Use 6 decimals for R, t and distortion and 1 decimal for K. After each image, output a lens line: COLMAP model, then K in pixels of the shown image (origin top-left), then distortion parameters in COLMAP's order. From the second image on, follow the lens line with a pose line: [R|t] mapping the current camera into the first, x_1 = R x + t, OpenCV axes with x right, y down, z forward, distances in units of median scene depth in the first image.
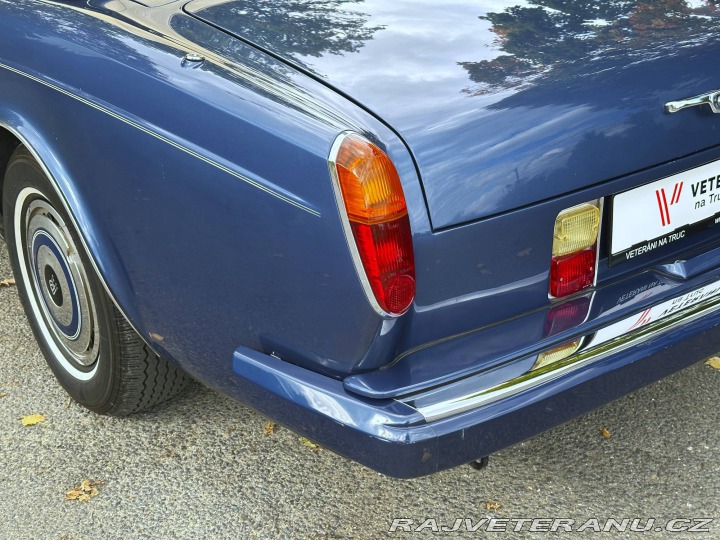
lens RADIAL K [[1000.8, 0, 360.0], [0, 1000.8, 270.0], [0, 0, 1]] dist [0.259915, -0.629610]
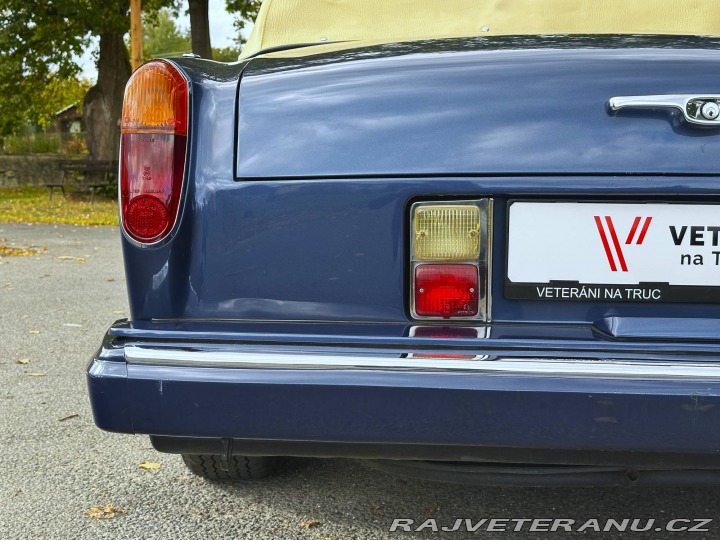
lens RADIAL K [[1000.8, 0, 360.0], [0, 1000.8, 270.0], [0, 0, 1]] dist [0.259915, -0.629610]
pose [[0.798345, 0.098434, -0.594101, 0.587929], [-0.279113, 0.934668, -0.220208, 0.170578], [0.533611, 0.341623, 0.773662, 0.326038]]
